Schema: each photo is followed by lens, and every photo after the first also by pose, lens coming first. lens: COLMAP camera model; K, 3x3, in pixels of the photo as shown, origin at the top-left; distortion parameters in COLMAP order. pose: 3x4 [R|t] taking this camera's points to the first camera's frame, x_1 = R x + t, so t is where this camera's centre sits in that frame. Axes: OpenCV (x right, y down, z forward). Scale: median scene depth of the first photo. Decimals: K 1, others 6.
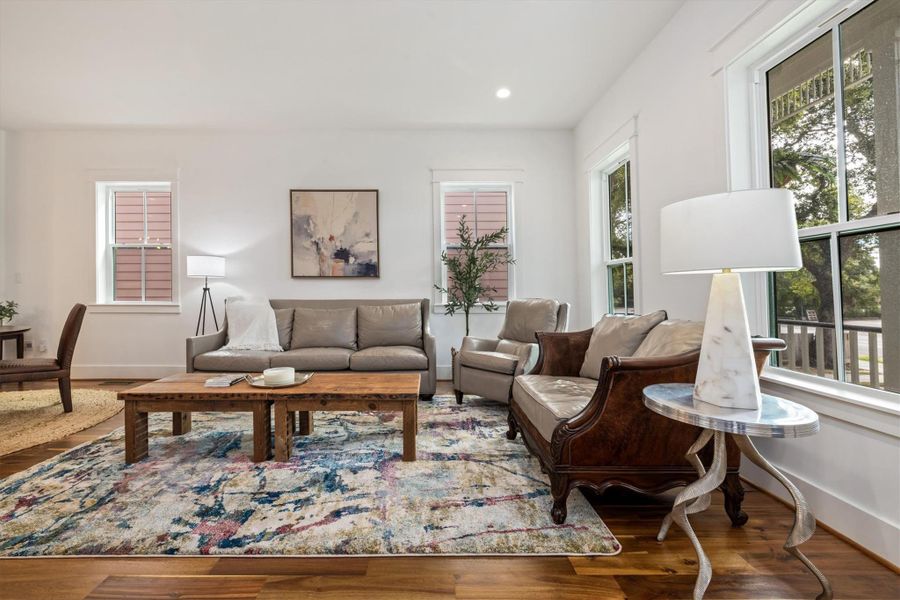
lens RADIAL K [[394.8, 0, 433.7], [0, 394.8, 290.8], [0, 0, 1]] dist [0.000447, 0.000089]
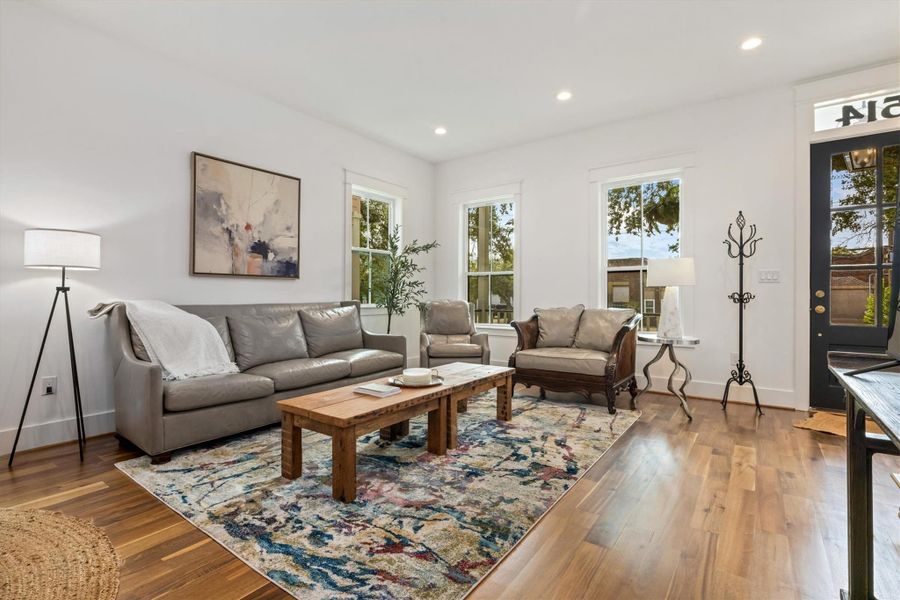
lens RADIAL K [[428.4, 0, 450.0], [0, 428.4, 300.0], [0, 0, 1]] dist [-0.005975, -0.000481]
pose [[0.590107, -0.009958, 0.807264, -1.130165], [-0.000942, 0.999915, 0.013023, 0.003403], [-0.807325, -0.008445, 0.590047, 0.256748]]
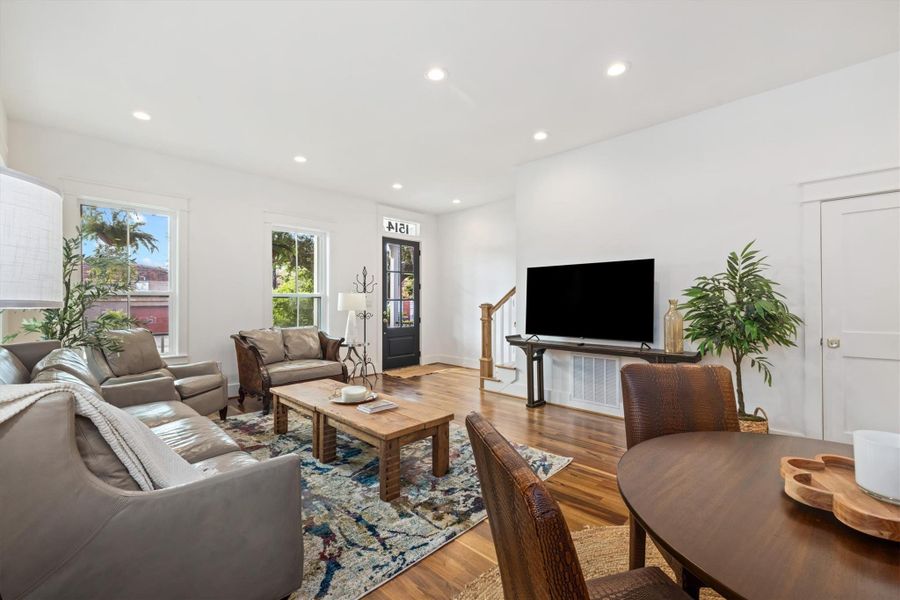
lens RADIAL K [[376.0, 0, 451.1], [0, 376.0, 298.7], [0, 0, 1]] dist [-0.000210, 0.000191]
pose [[-0.715404, 0.011469, 0.698617, -1.300228], [0.004434, 0.999920, -0.011874, -0.055450], [-0.698697, -0.005397, -0.715398, 1.488583]]
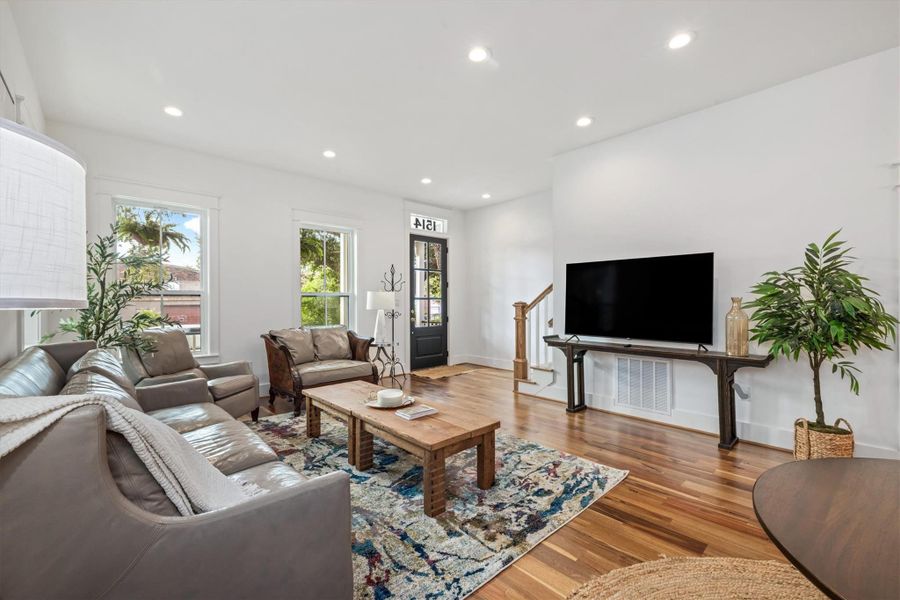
lens RADIAL K [[376.8, 0, 450.0], [0, 376.8, 300.0], [0, 0, 1]] dist [0.000350, -0.000021]
pose [[-0.676051, 0.008285, 0.736808, -1.212196], [0.006662, 0.999965, -0.005132, -0.055579], [-0.736825, 0.001440, -0.676082, 1.482913]]
